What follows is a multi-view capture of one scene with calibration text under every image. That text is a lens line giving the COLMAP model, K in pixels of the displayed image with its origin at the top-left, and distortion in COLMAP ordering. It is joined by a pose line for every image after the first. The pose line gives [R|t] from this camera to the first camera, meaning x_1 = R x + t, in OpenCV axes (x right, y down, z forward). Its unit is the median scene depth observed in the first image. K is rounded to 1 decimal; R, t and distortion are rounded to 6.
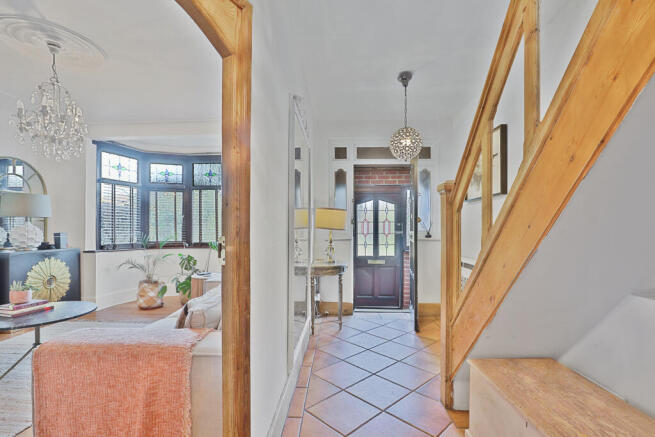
lens RADIAL K [[308.9, 0, 327.2], [0, 308.9, 230.3], [0, 0, 1]] dist [-0.012698, 0.004184]
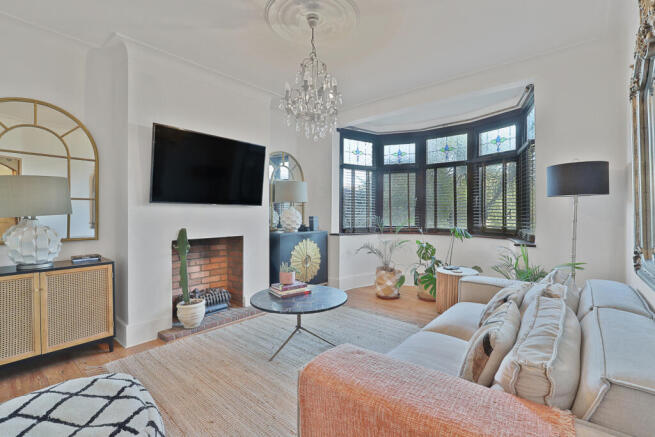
lens RADIAL K [[308.9, 0, 329.5], [0, 308.9, 215.1], [0, 0, 1]] dist [-0.012698, 0.004184]
pose [[0.796057, 0.002768, -0.605216, -0.151371], [-0.002868, 0.999996, 0.000802, 0.002588], [0.605215, 0.001098, 0.796061, 0.151199]]
